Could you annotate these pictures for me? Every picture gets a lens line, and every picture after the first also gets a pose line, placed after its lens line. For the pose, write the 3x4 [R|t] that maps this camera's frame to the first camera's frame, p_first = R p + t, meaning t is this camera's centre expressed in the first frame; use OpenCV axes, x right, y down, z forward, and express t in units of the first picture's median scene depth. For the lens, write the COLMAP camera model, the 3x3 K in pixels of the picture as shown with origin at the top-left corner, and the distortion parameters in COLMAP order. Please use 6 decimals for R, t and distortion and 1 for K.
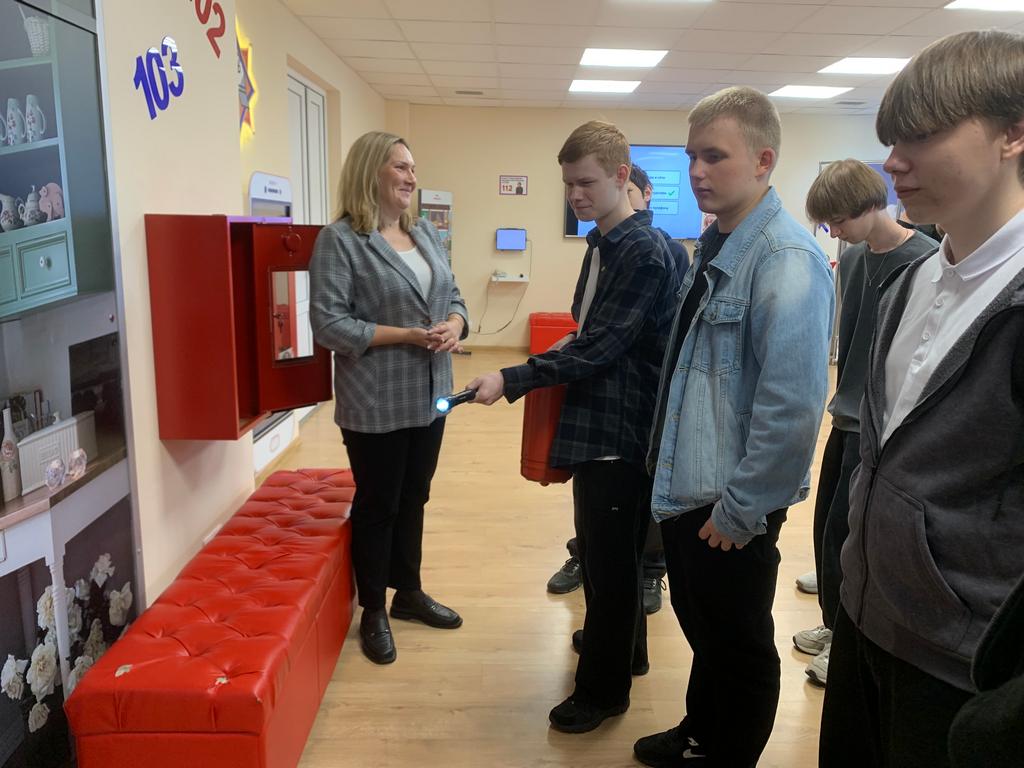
lens RADIAL K [[789.3, 0, 529.8], [0, 789.3, 386.2], [0, 0, 1]] dist [-0.002217, -0.000122]
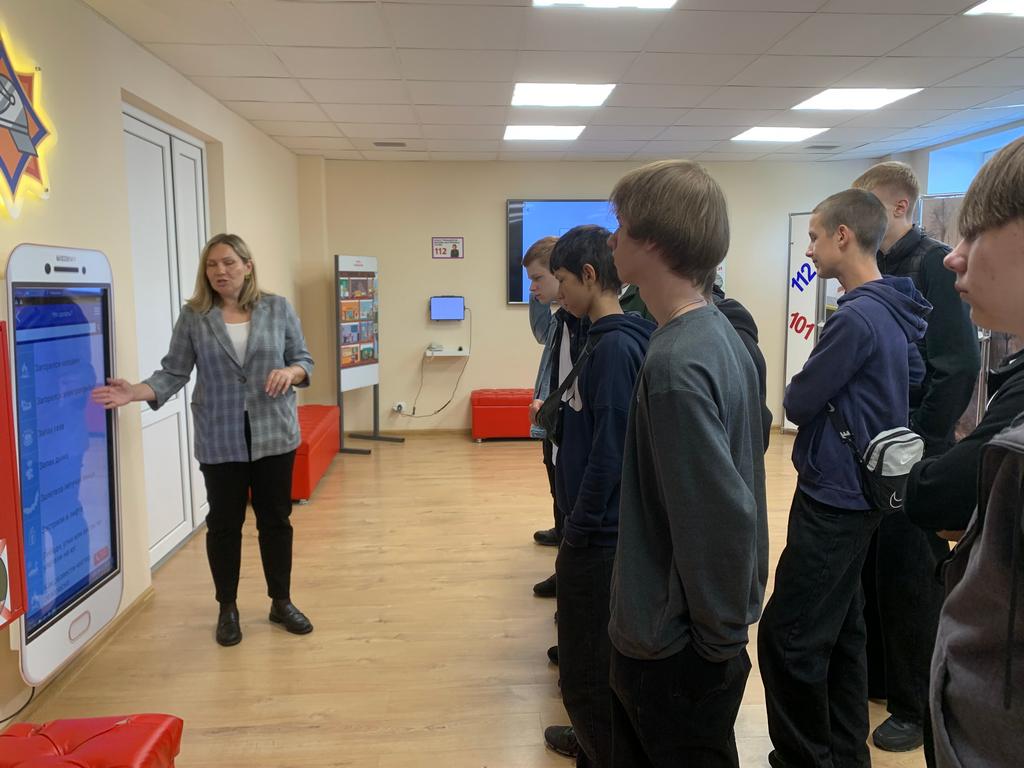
lens RADIAL K [[781.1, 0, 526.9], [0, 781.1, 380.2], [0, 0, 1]] dist [-0.003540, -0.002302]
pose [[0.998350, -0.033325, 0.046767, 0.028056], [0.036789, 0.996482, -0.075296, -0.048754], [-0.044094, 0.076893, 0.996064, 0.177572]]
